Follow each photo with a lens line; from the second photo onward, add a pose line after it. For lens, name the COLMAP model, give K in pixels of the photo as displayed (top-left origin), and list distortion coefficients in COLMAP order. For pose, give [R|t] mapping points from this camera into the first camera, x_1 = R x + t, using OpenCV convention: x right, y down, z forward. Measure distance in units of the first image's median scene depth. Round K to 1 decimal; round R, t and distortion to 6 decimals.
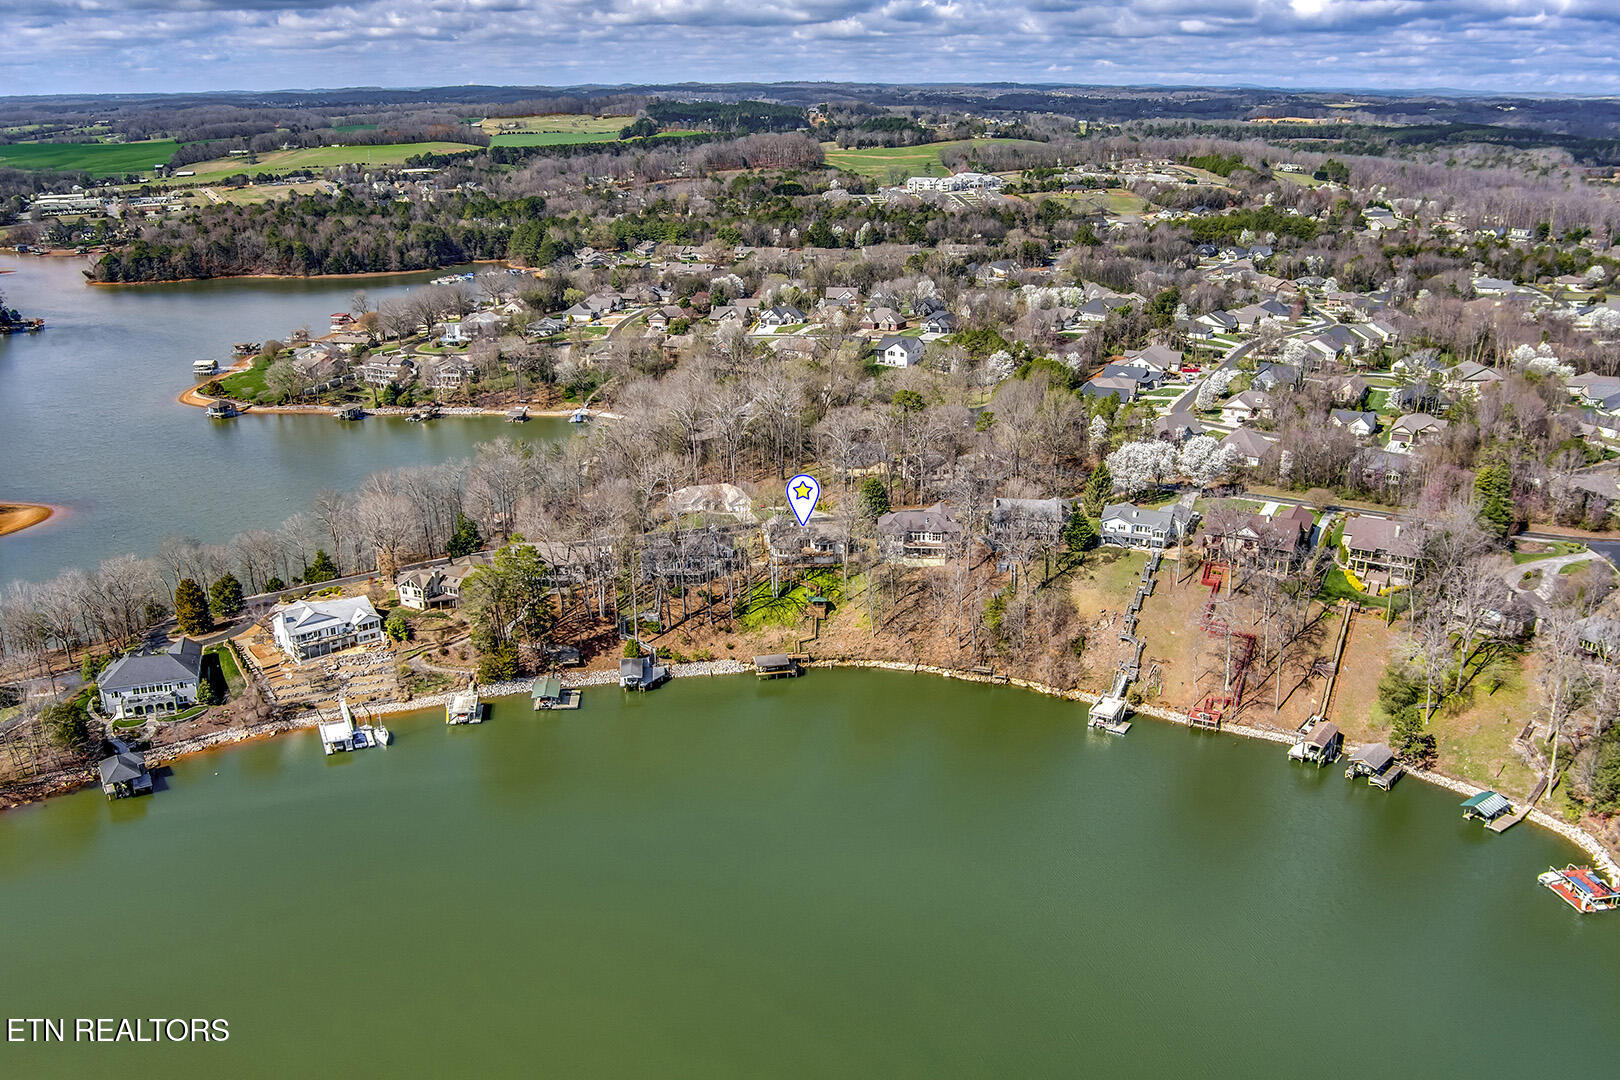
lens RADIAL K [[1403.7, 0, 810.0], [0, 1403.7, 540.0], [0, 0, 1]] dist [-0.063536, 0.005386]
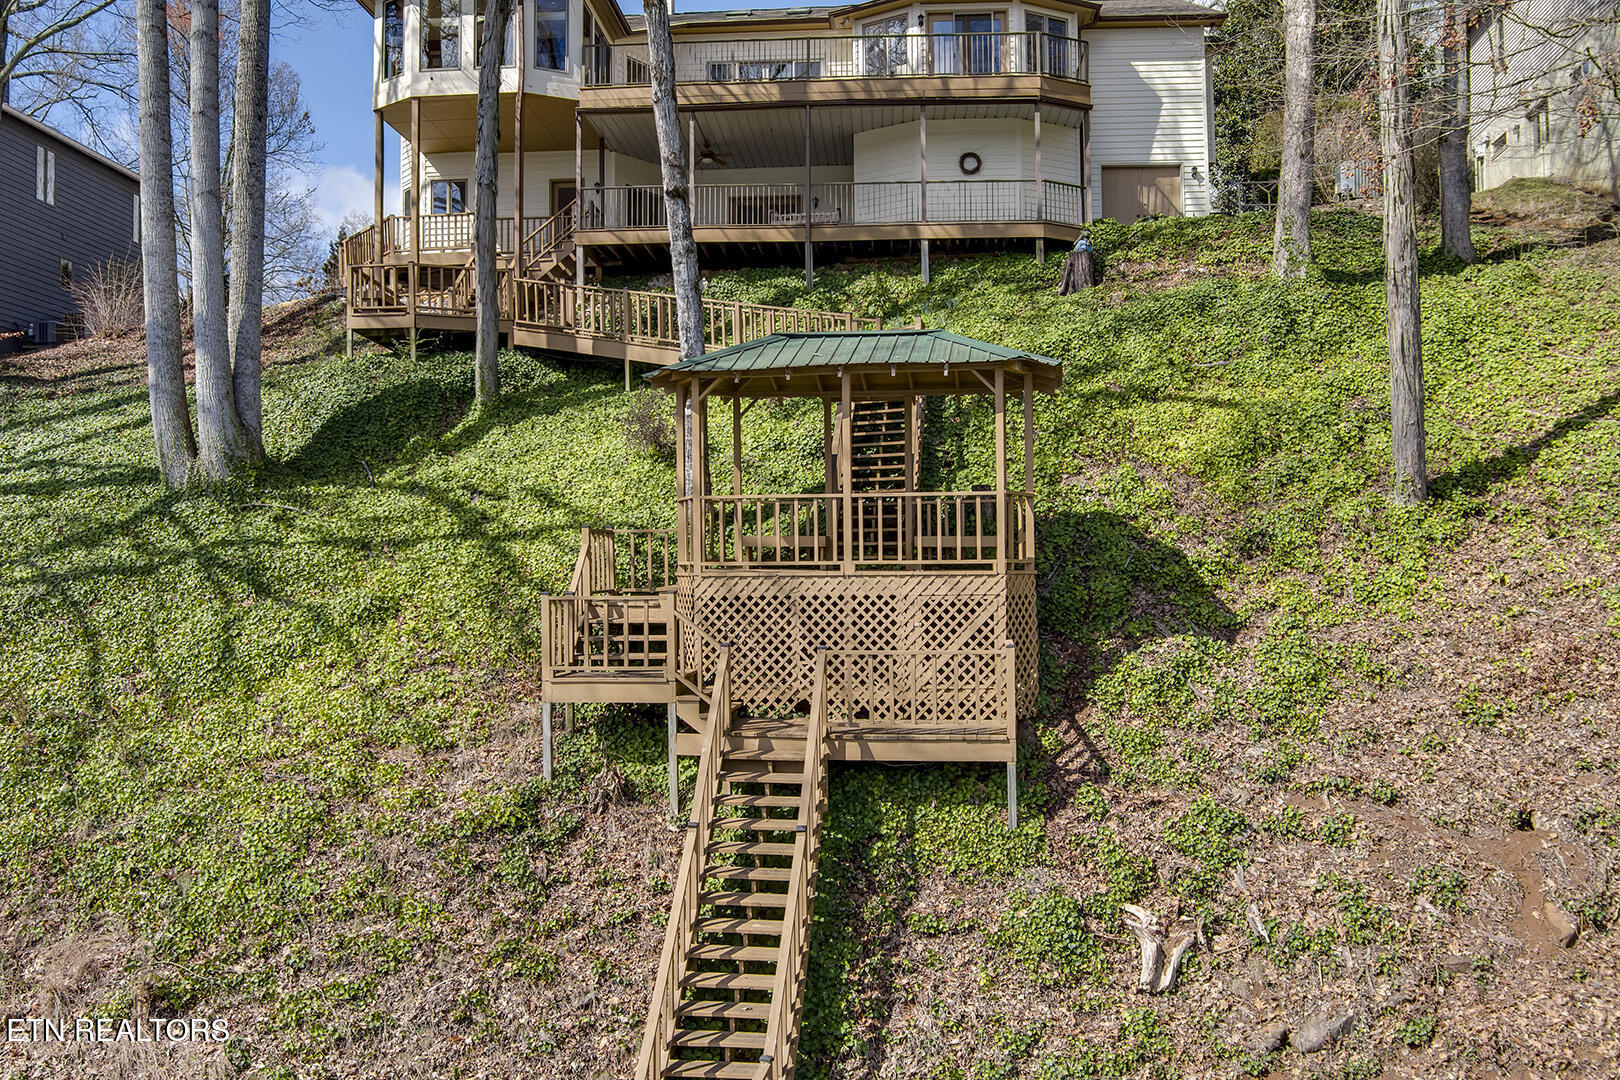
lens RADIAL K [[1368.5, 0, 810.0], [0, 1368.5, 540.0], [0, 0, 1]] dist [-0.064549, -0.000004]
pose [[0.994021, -0.023187, -0.106697, 0.008717], [-0.014181, 0.941497, -0.336722, 0.063964], [0.108262, 0.336222, 0.935539, 0.964089]]
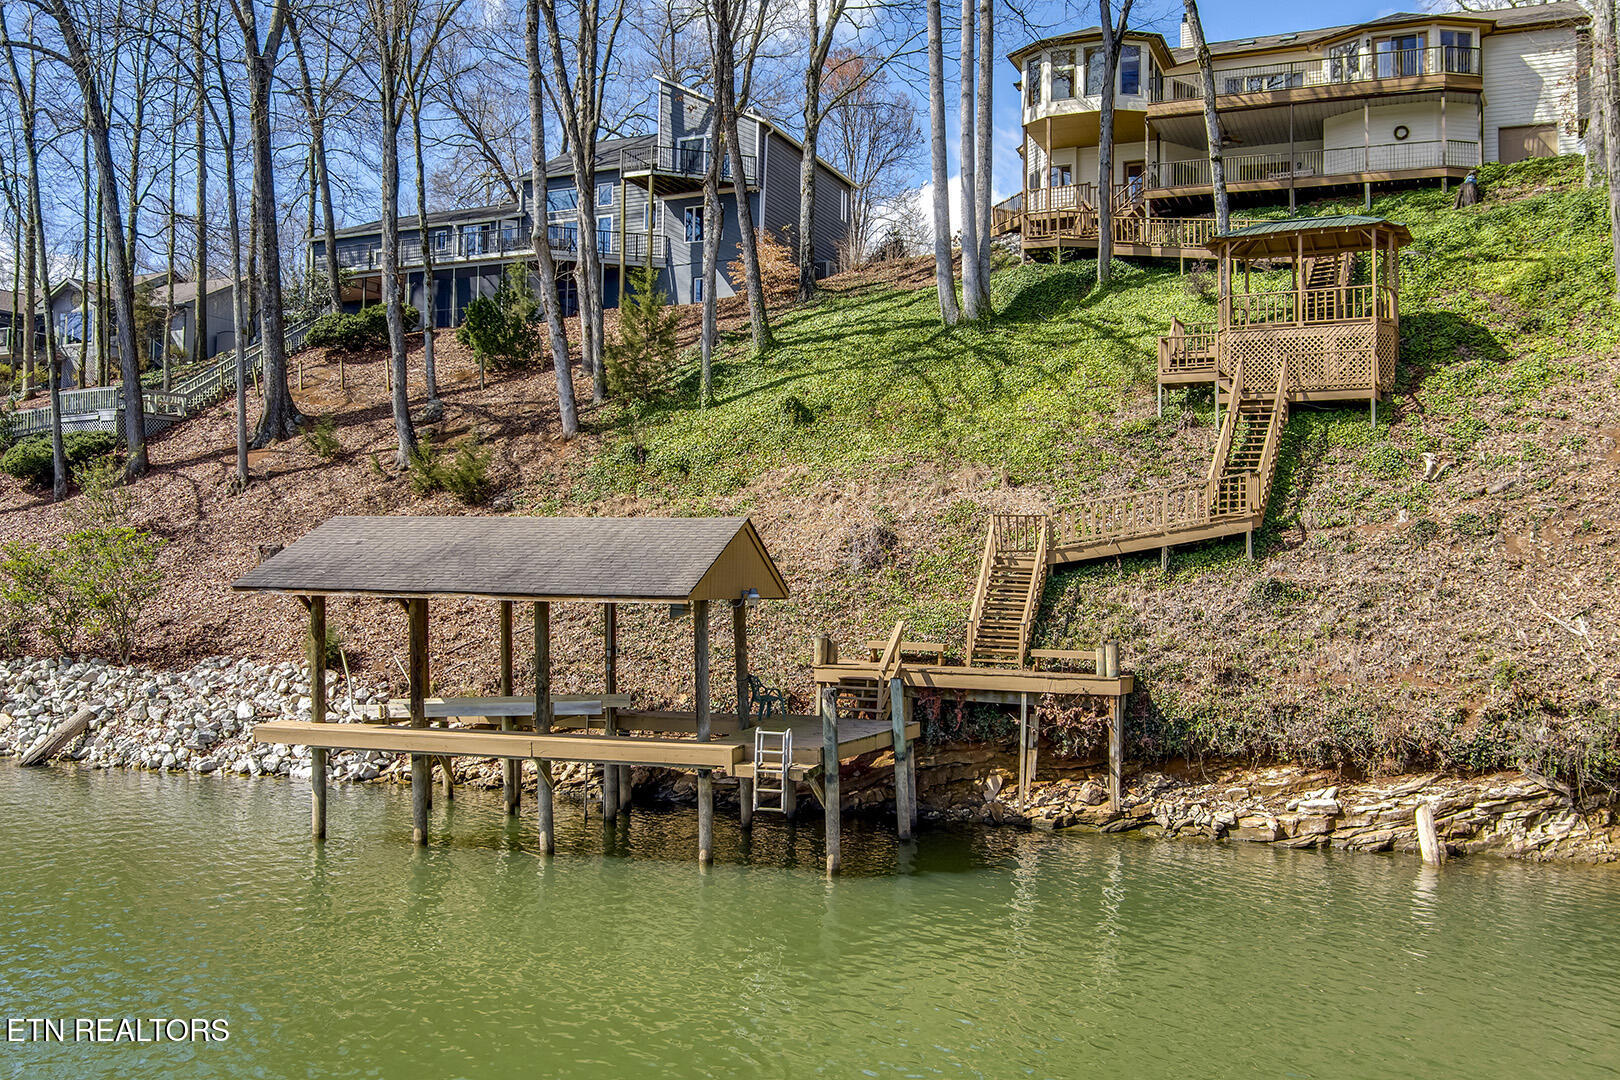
lens RADIAL K [[1403.7, 0, 810.0], [0, 1403.7, 540.0], [0, 0, 1]] dist [-0.063536, 0.005386]
pose [[0.897605, -0.009593, -0.440697, 0.017288], [-0.143616, 0.938848, -0.312952, 0.100007], [0.416750, 0.344199, 0.841336, 0.914248]]
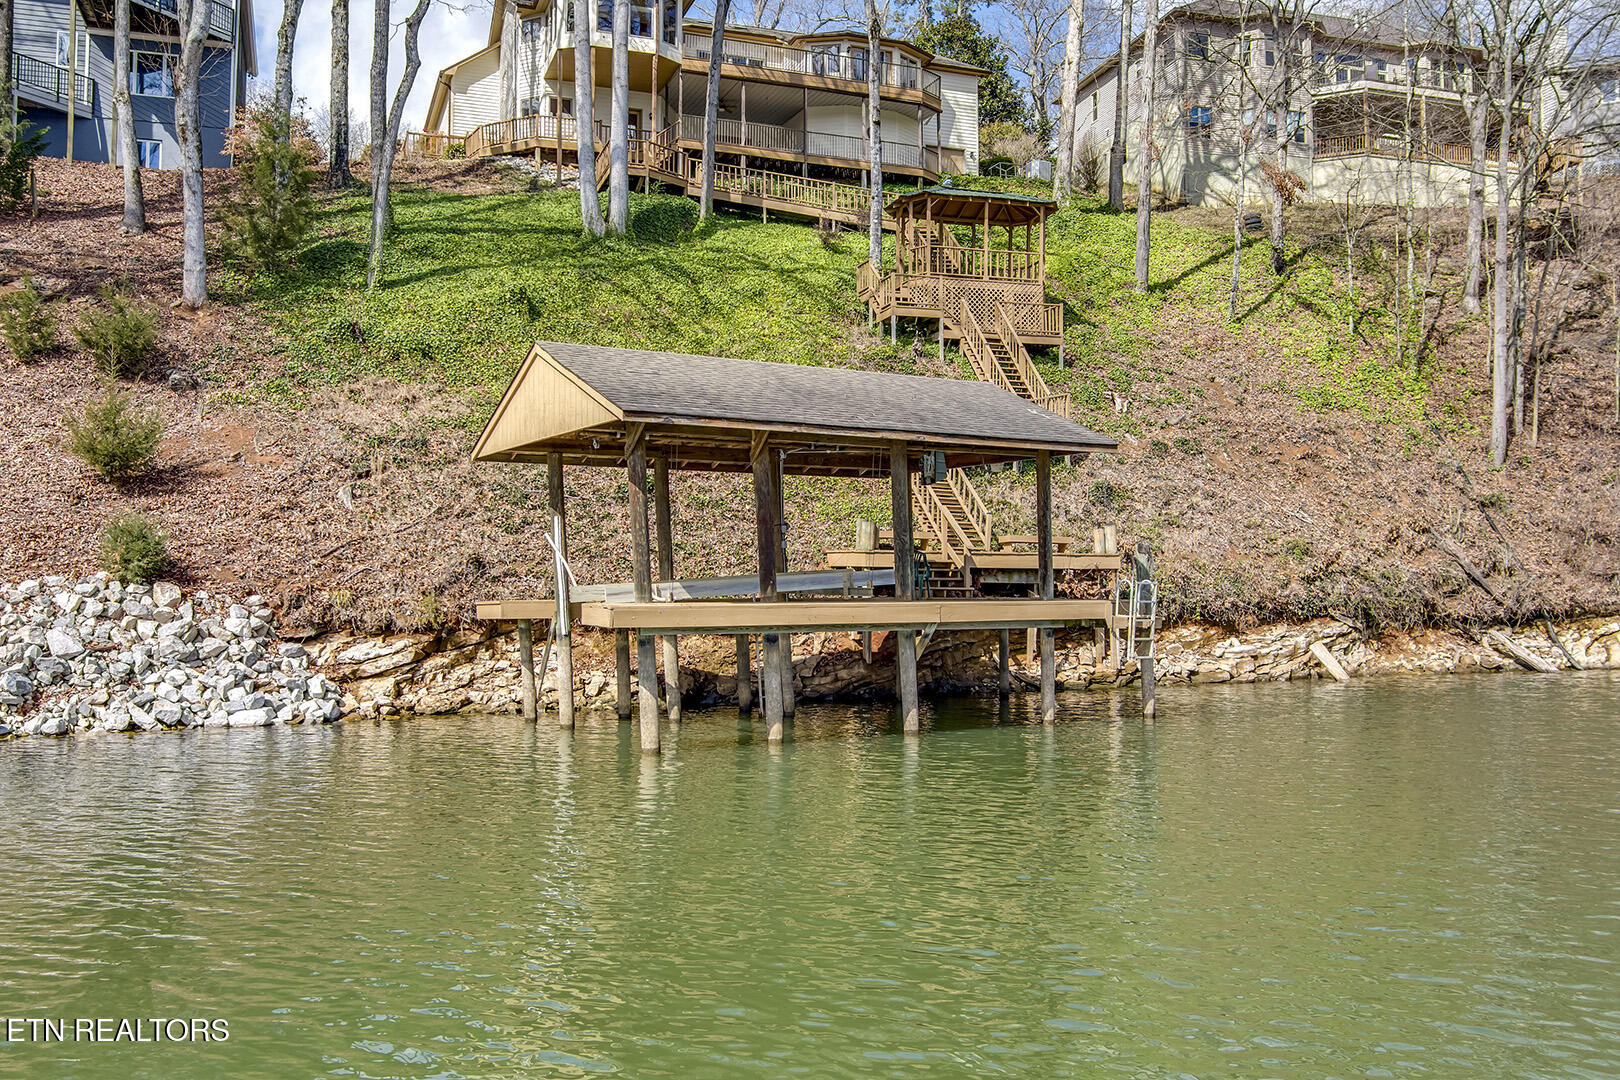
lens RADIAL K [[1379.6, 0, 810.0], [0, 1379.6, 540.0], [0, 0, 1]] dist [-0.063089, -0.002898]
pose [[0.949587, -0.001704, 0.313499, -0.044958], [0.108278, 0.940232, -0.322863, 0.105689], [-0.294211, 0.340531, 0.893016, 0.915946]]
